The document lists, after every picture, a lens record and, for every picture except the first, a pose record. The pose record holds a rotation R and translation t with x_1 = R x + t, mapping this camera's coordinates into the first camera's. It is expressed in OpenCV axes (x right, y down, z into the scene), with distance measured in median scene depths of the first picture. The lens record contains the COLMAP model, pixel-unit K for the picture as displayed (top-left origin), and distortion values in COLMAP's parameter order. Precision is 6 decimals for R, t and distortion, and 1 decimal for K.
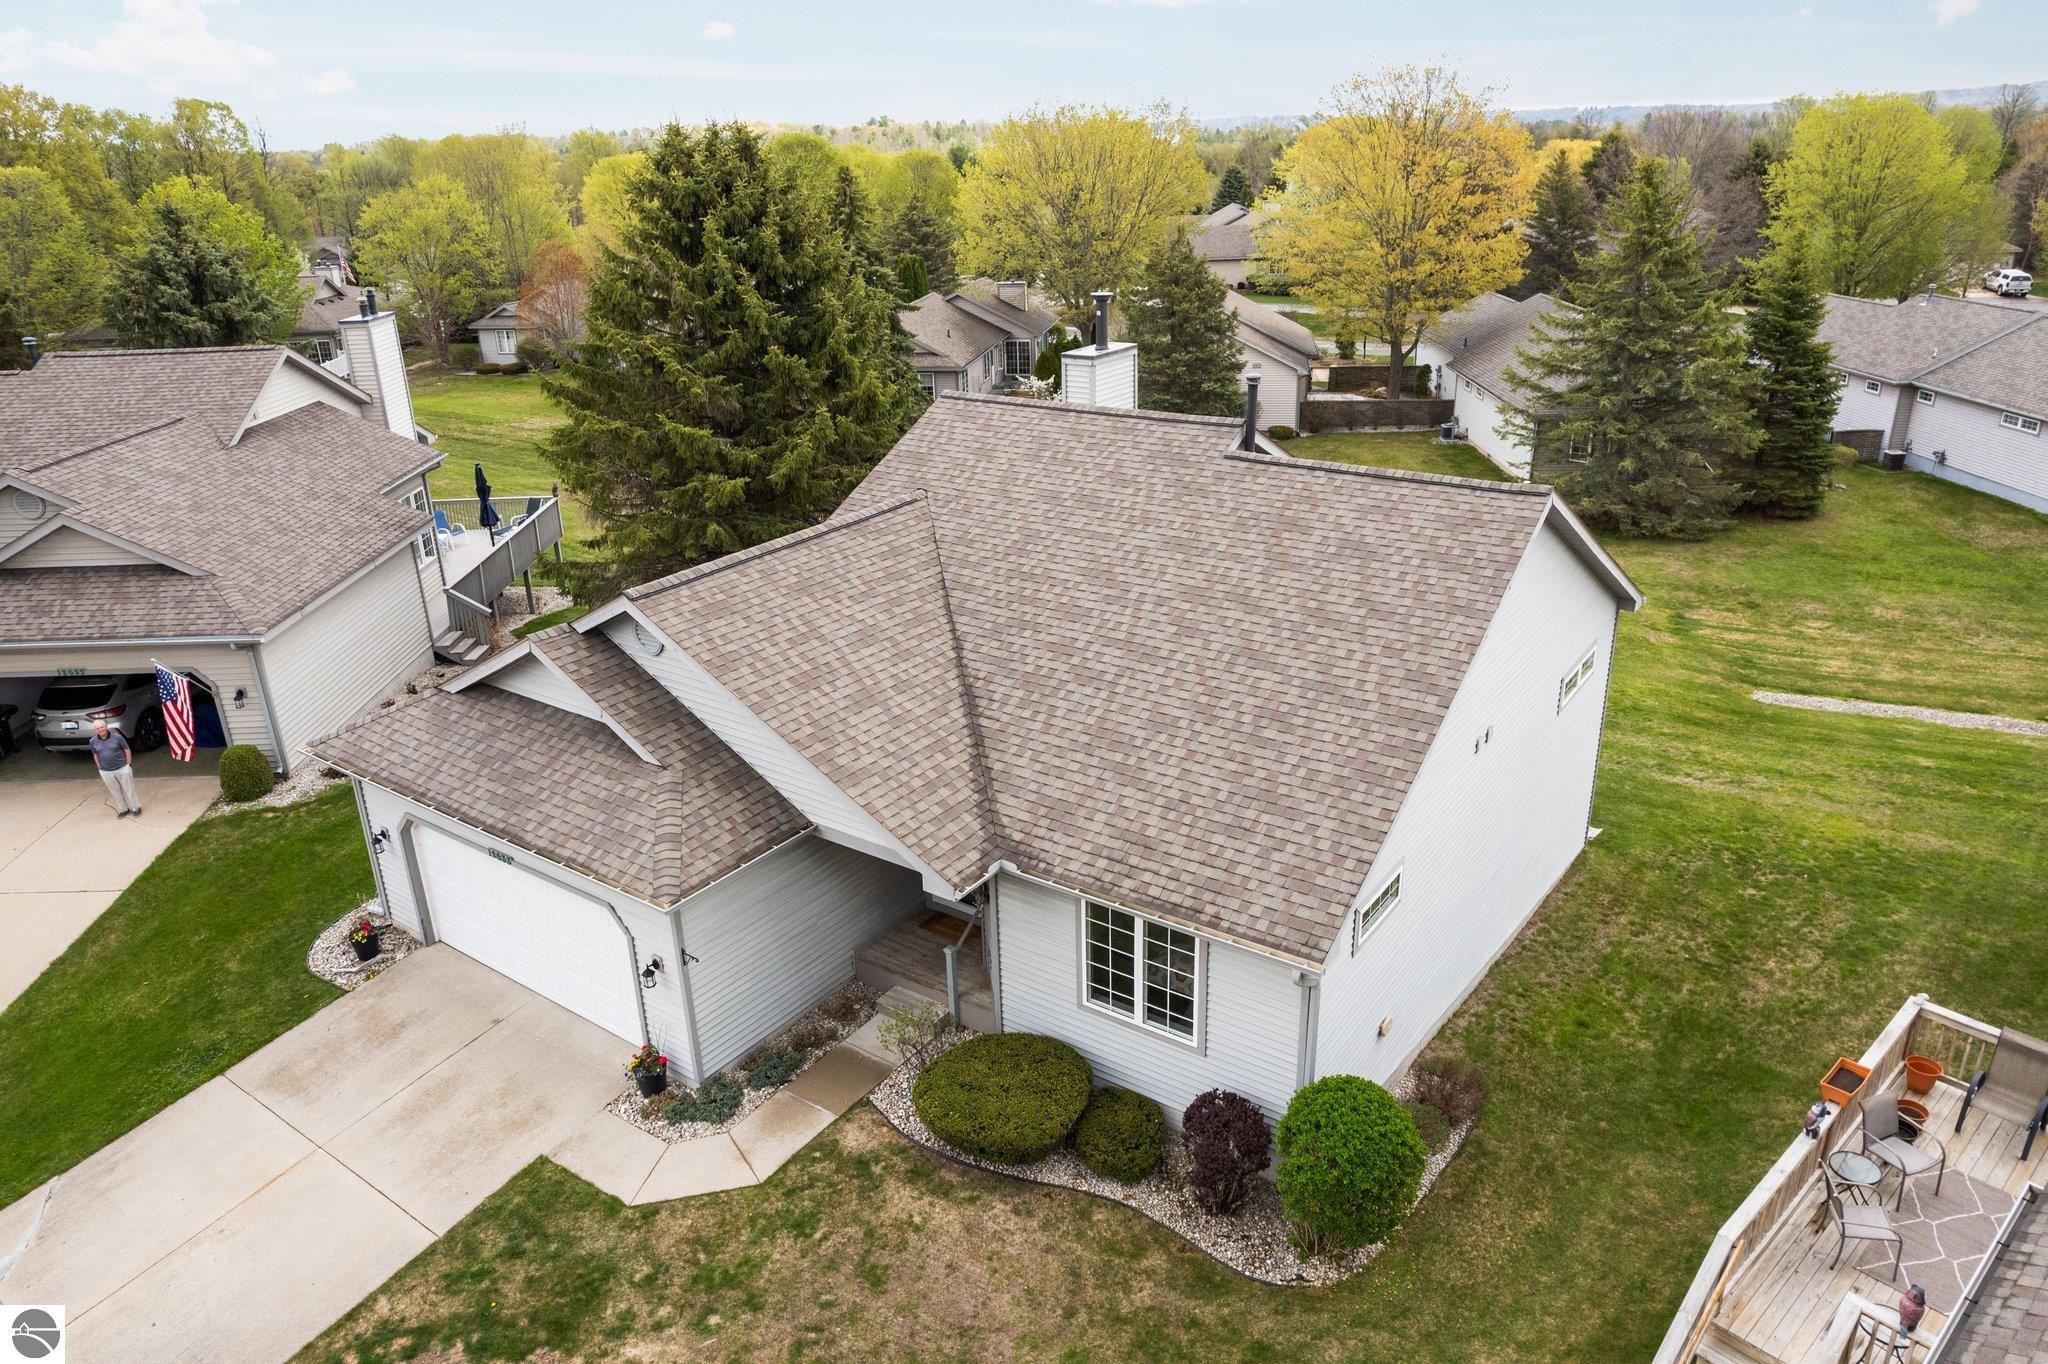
lens RADIAL K [[1379.0, 0, 1024.0], [0, 1379.0, 682.0], [0, 0, 1]] dist [-0.092038, 0.096759]
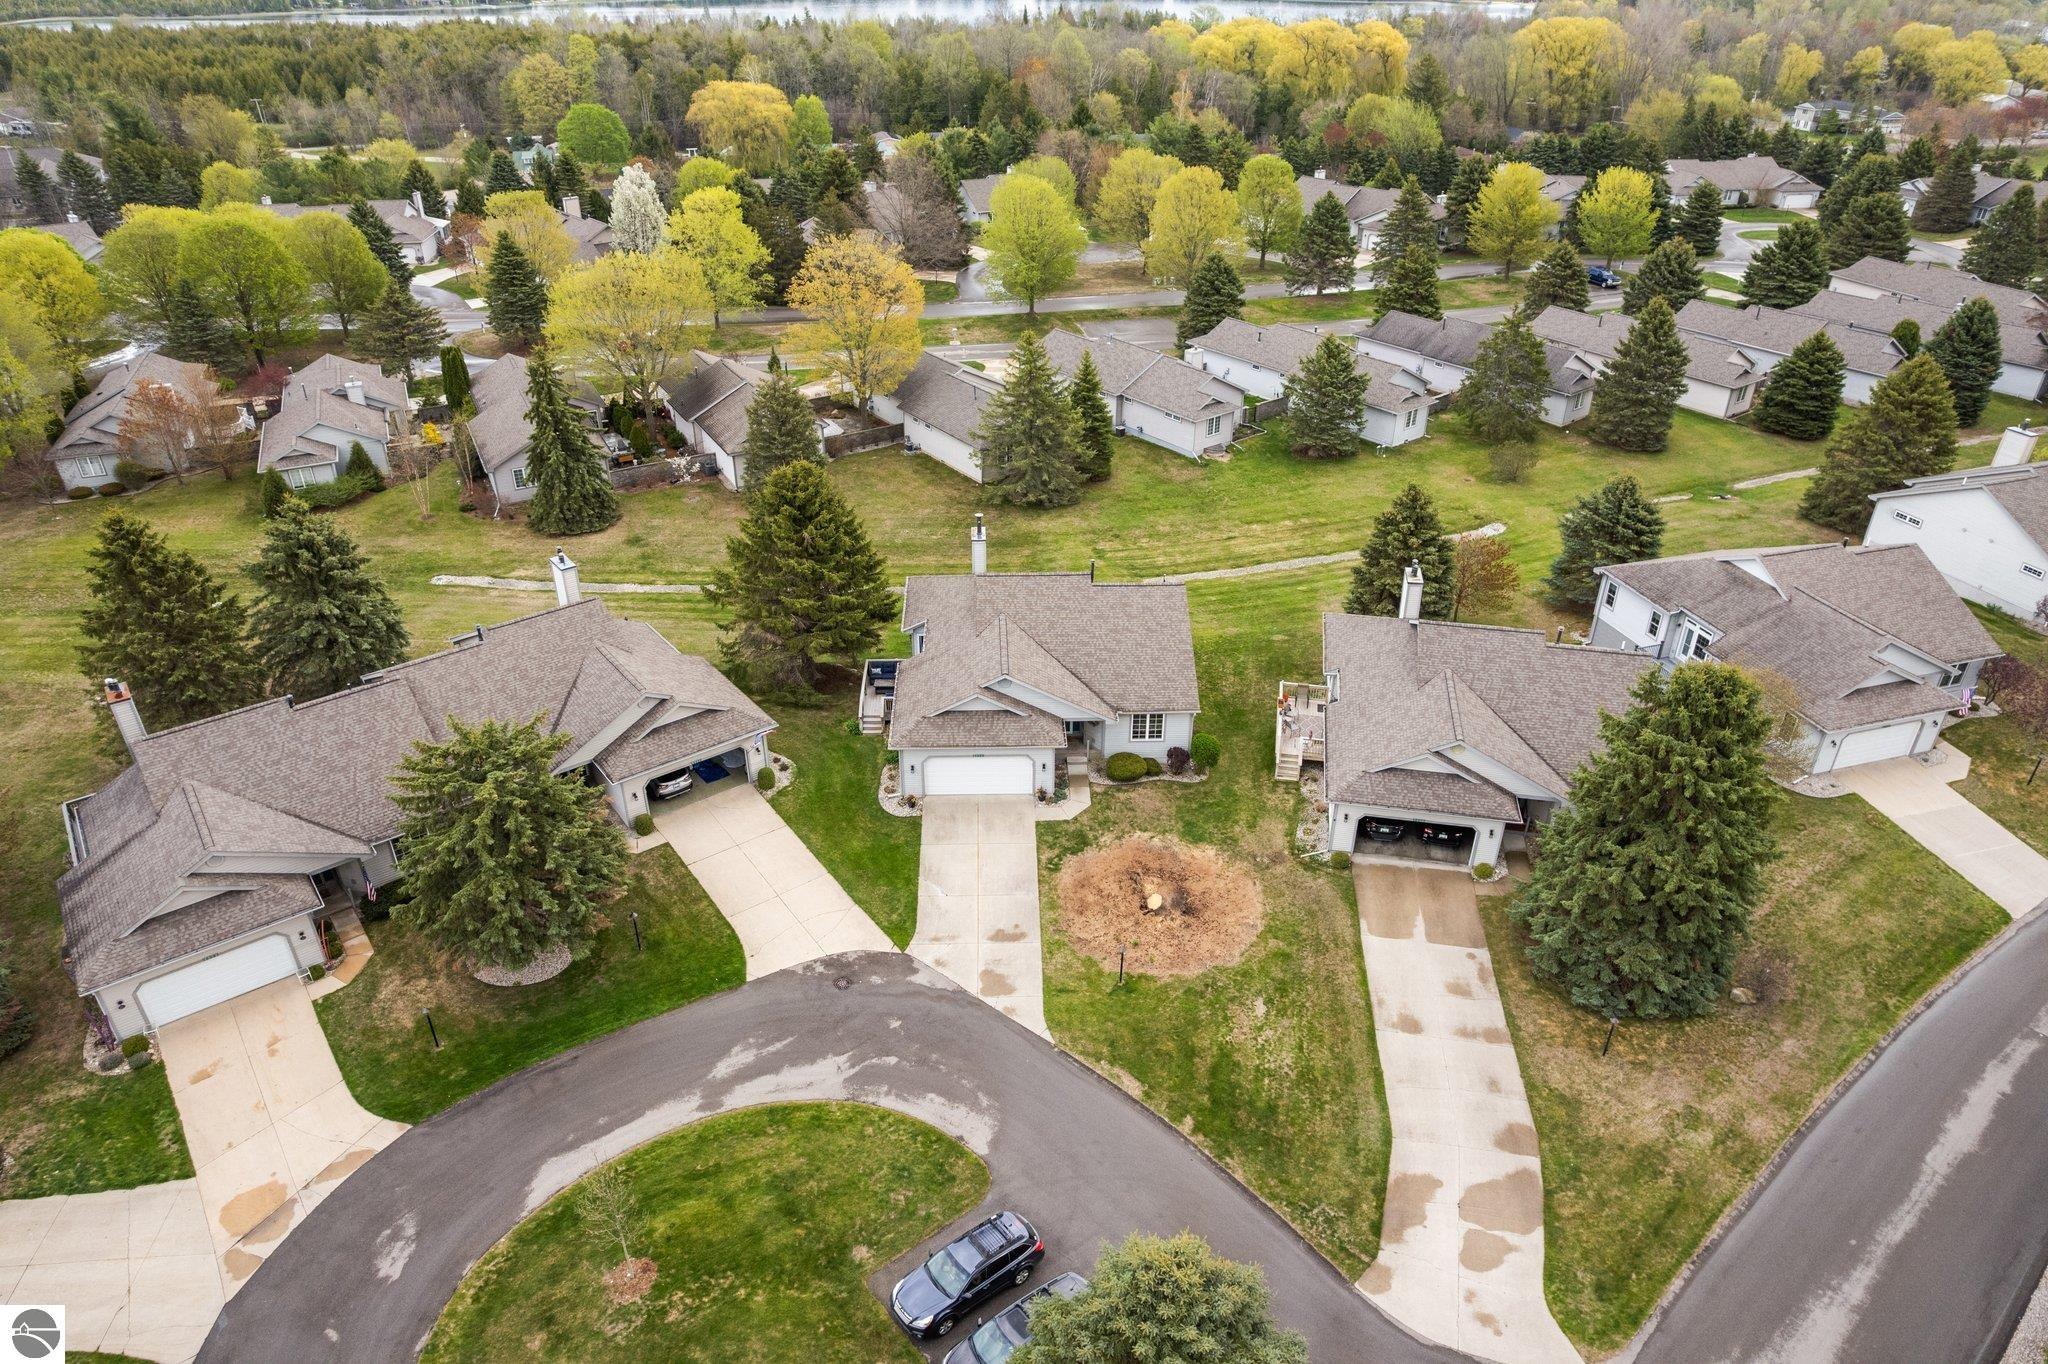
lens RADIAL K [[1306.2, 0, 1024.0], [0, 1306.2, 682.0], [0, 0, 1]] dist [-0.070597, 0.059175]
pose [[0.796539, -0.278577, 0.536582, -2.229024], [0.202250, 0.959164, 0.197735, -0.754131], [-0.569755, -0.048980, 0.820354, -1.962424]]
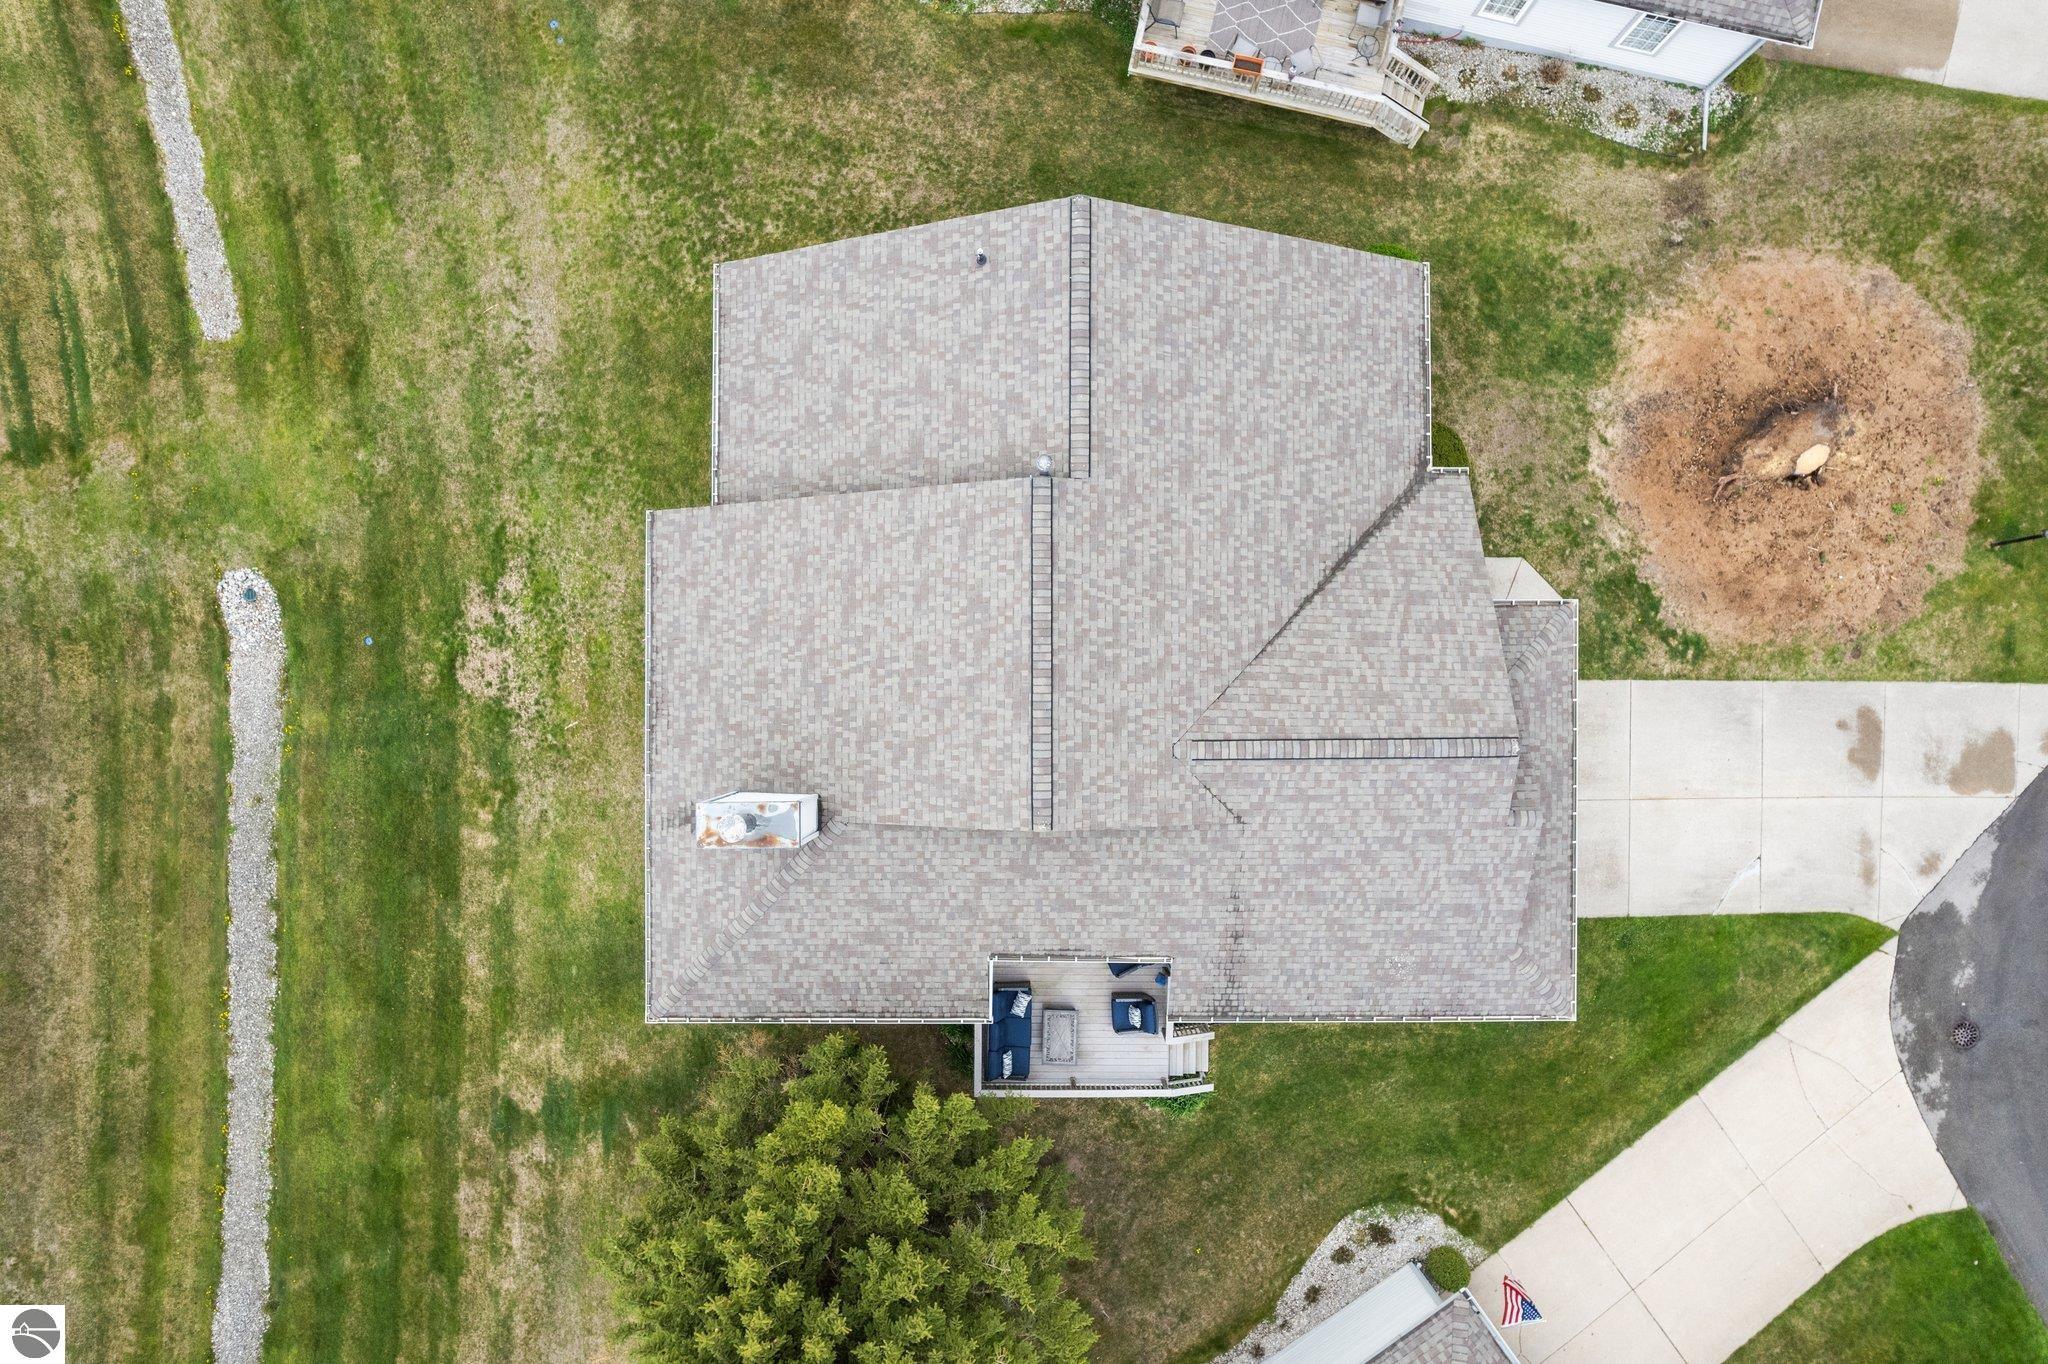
lens RADIAL K [[1308.2, 0, 1021.1], [0, 1308.2, 693.6], [0, 0, 1]] dist [-0.084011, 0.076500]
pose [[-0.581114, -0.813009, 0.036358, -0.007452], [0.323830, -0.190015, 0.926838, -1.481691], [-0.746619, 0.550372, 0.373698, 0.908314]]
